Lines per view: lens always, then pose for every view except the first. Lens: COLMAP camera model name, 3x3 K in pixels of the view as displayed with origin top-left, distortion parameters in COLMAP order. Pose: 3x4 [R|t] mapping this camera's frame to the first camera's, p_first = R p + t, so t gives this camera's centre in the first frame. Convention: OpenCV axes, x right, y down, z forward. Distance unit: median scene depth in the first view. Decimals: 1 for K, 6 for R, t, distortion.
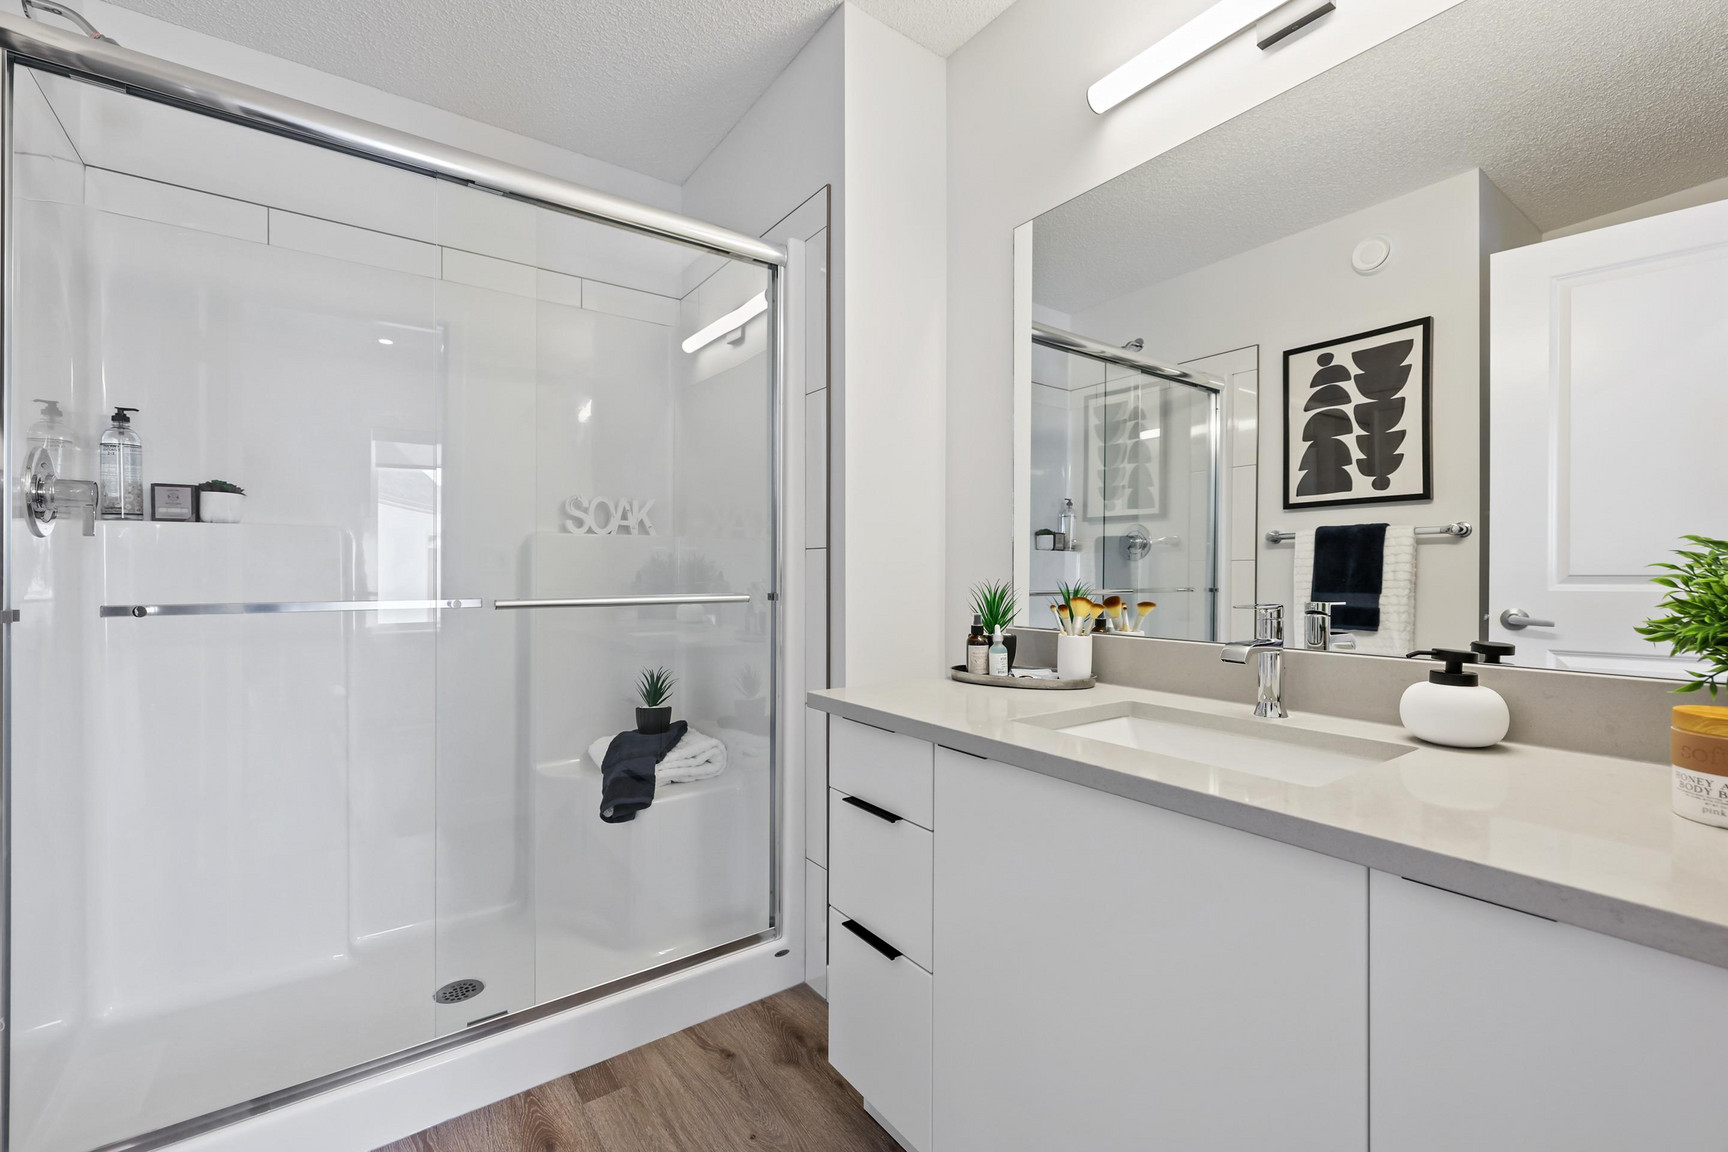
lens RADIAL K [[736.8, 0, 875.4], [0, 736.8, 573.4], [0, 0, 1]] dist [-0.000672, 0.000875]
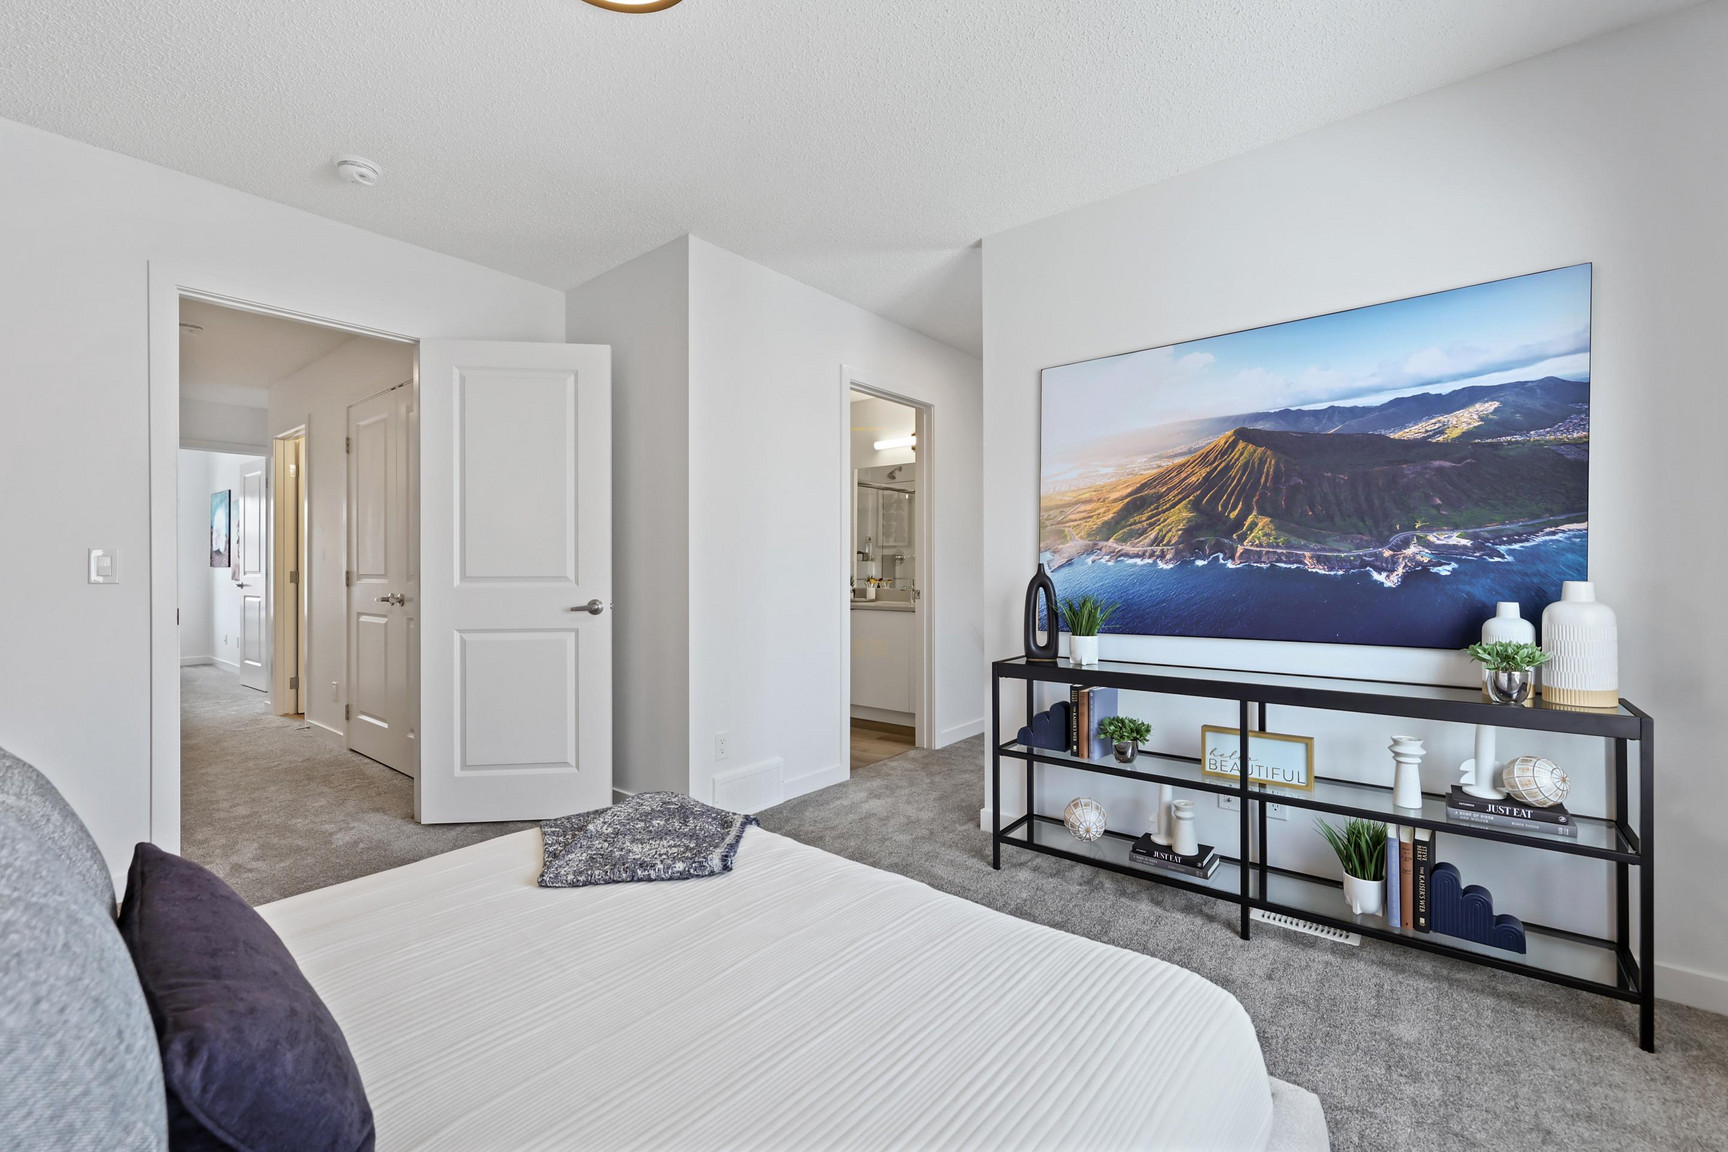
lens RADIAL K [[736.8, 0, 866.5], [0, 736.8, 573.0], [0, 0, 1]] dist [-0.000672, 0.000875]
pose [[0.967849, 0.003439, 0.251510, -0.311800], [-0.003997, 0.999991, 0.001709, 0.002244], [-0.251502, -0.002660, 0.967853, -1.178600]]
